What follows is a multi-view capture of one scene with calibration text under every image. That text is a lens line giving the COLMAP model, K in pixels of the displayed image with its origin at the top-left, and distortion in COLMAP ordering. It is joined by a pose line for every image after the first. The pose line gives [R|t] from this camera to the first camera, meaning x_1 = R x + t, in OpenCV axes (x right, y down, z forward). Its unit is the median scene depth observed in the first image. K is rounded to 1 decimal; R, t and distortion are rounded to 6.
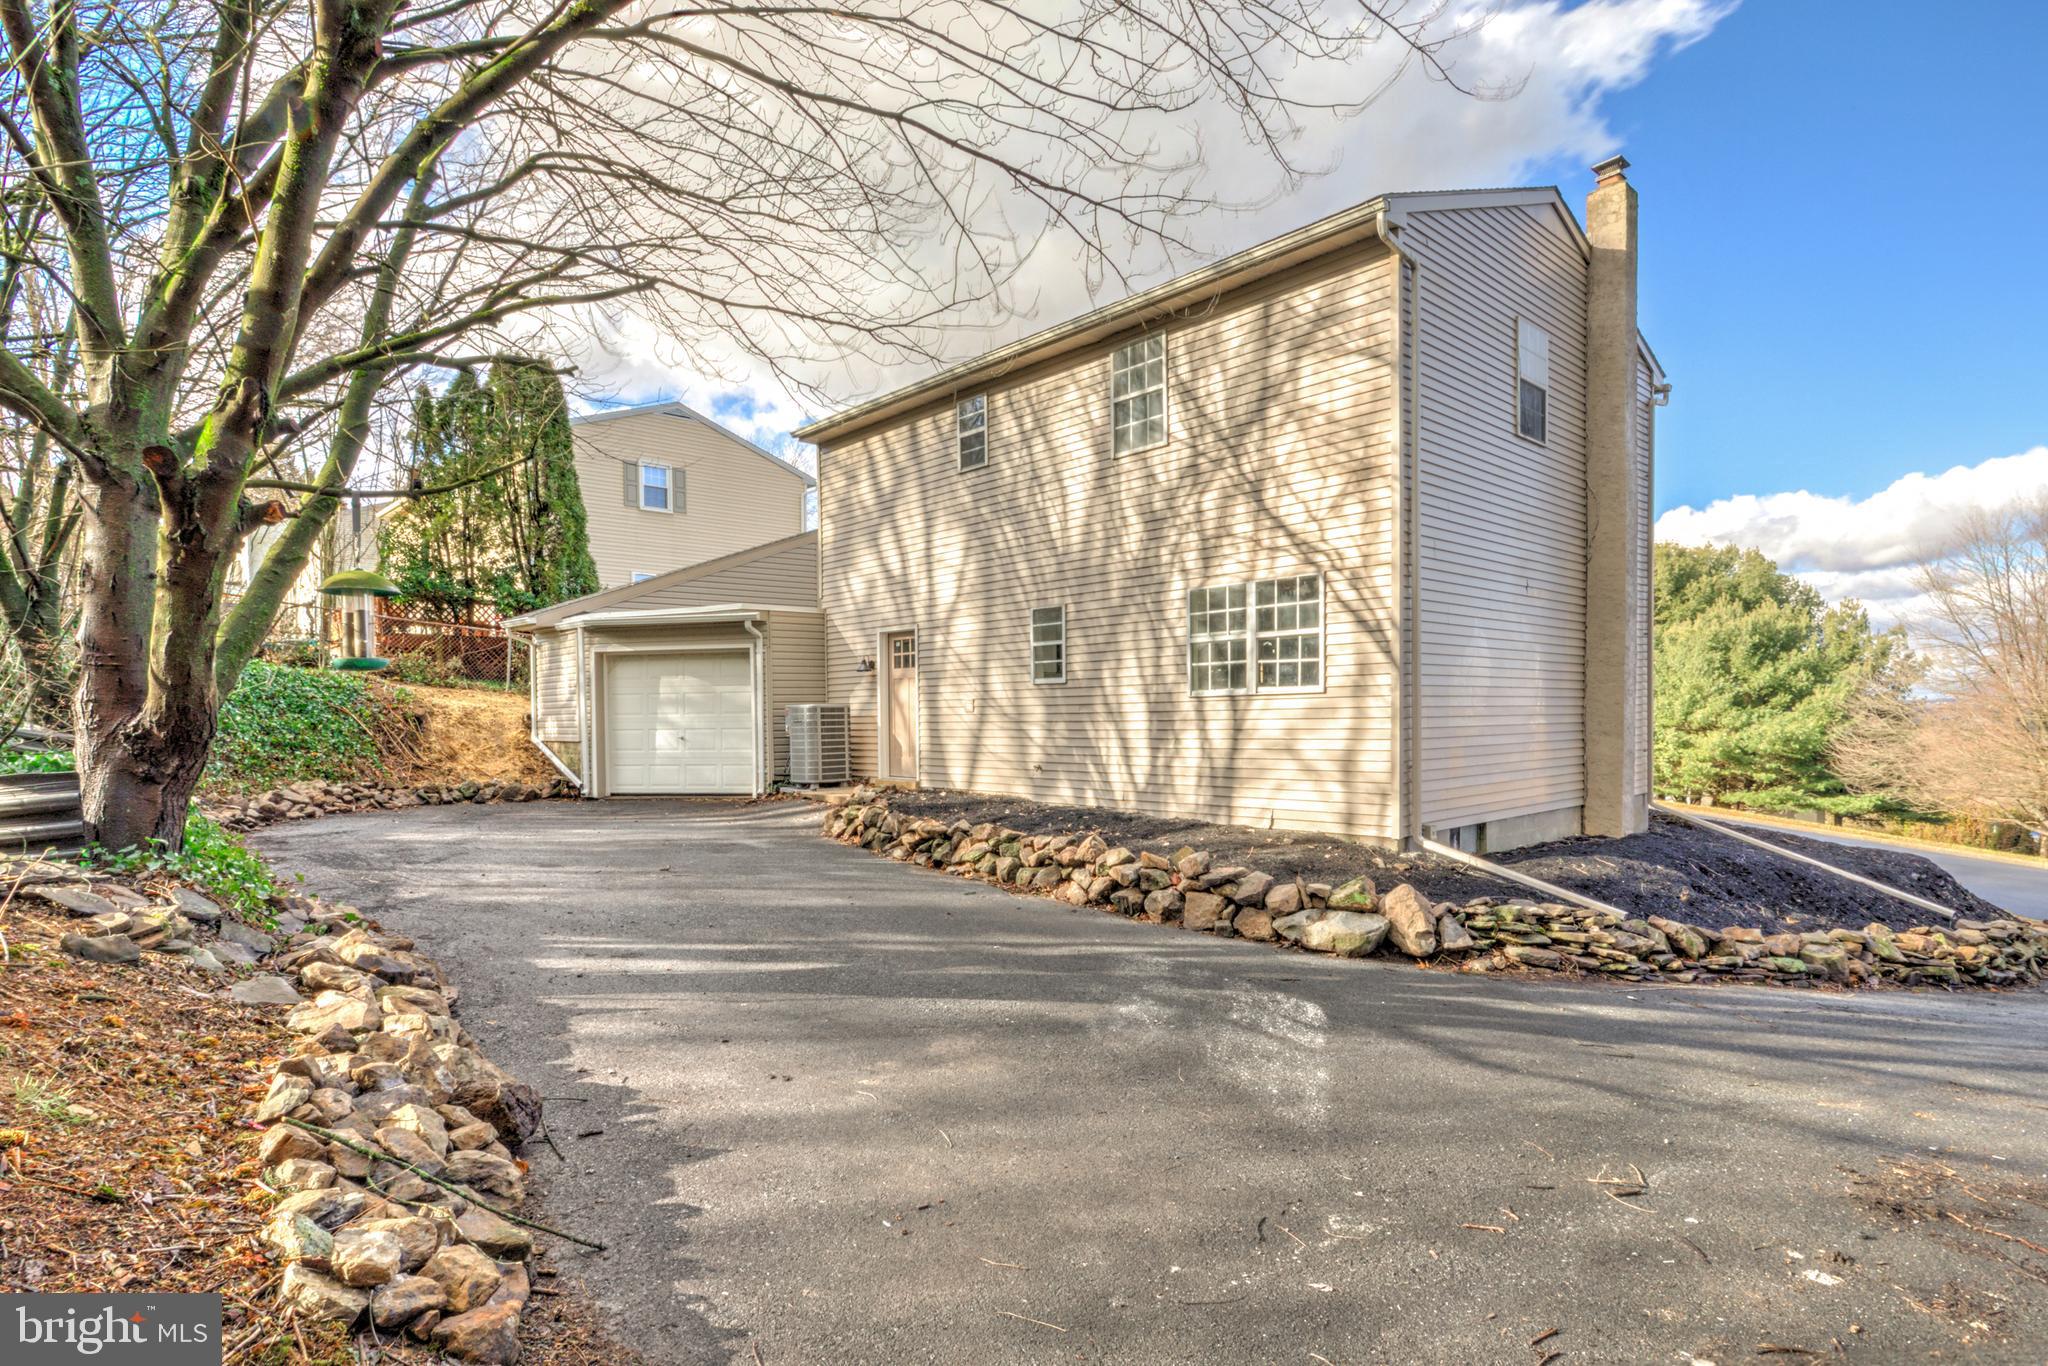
lens RADIAL K [[1012.6, 0, 1024.0], [0, 1012.6, 683.0], [0, 0, 1]] dist [-0.012161, 0.000401]
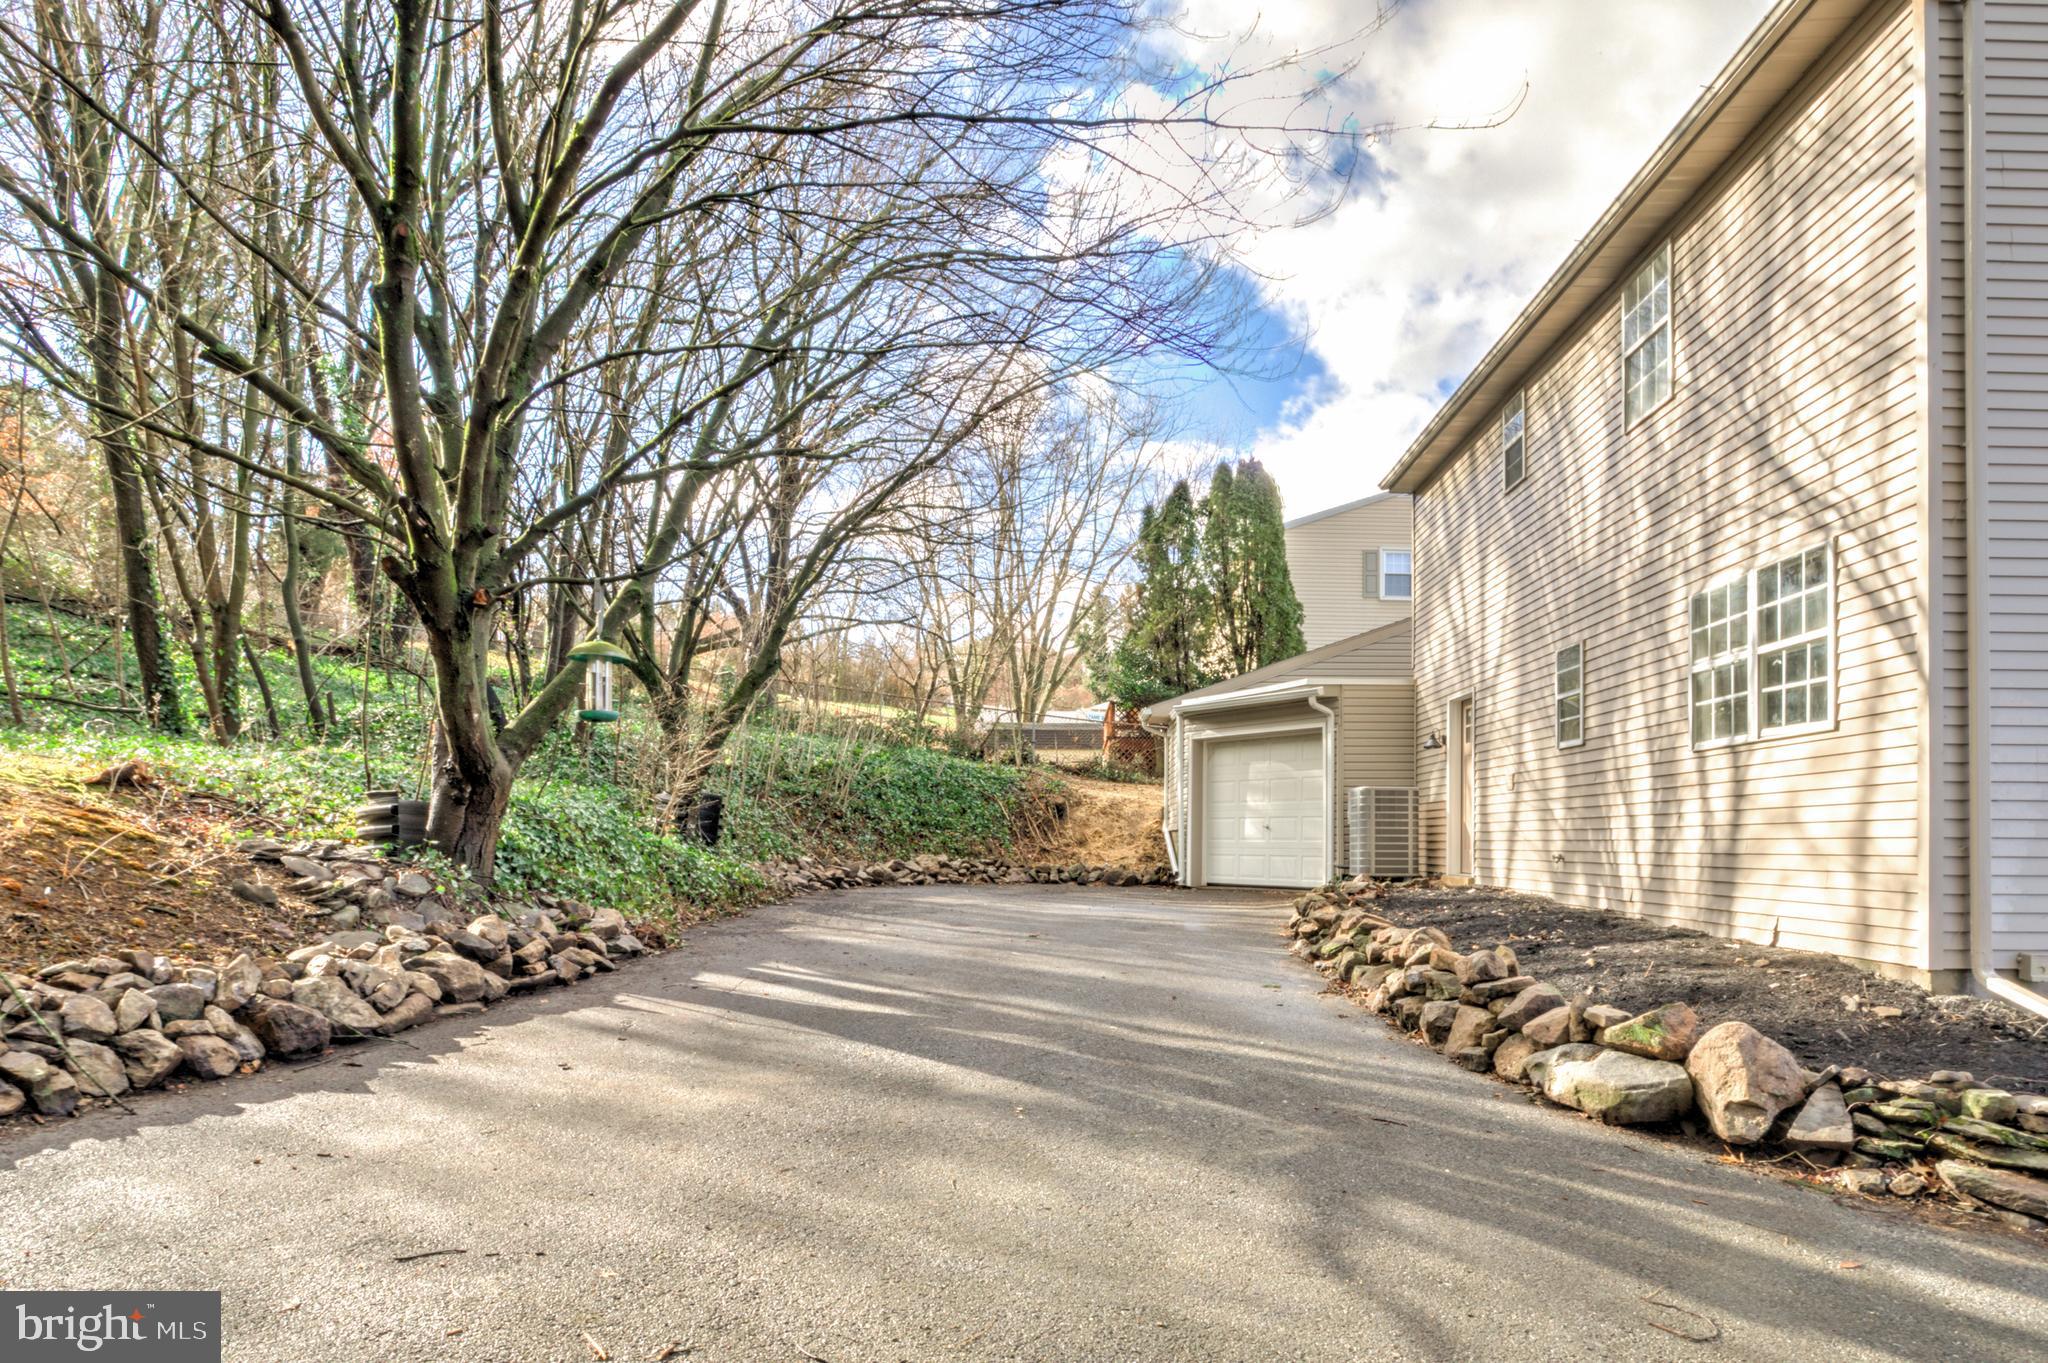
lens RADIAL K [[1166.9, 0, 1329.0], [0, 1166.9, 777.3], [0, 0, 1]] dist [-0.006068, 0.000072]
pose [[0.771261, -0.030940, -0.635767, 0.493677], [0.009919, 0.999281, -0.036598, 0.059742], [0.636442, 0.021920, 0.771013, 0.239715]]
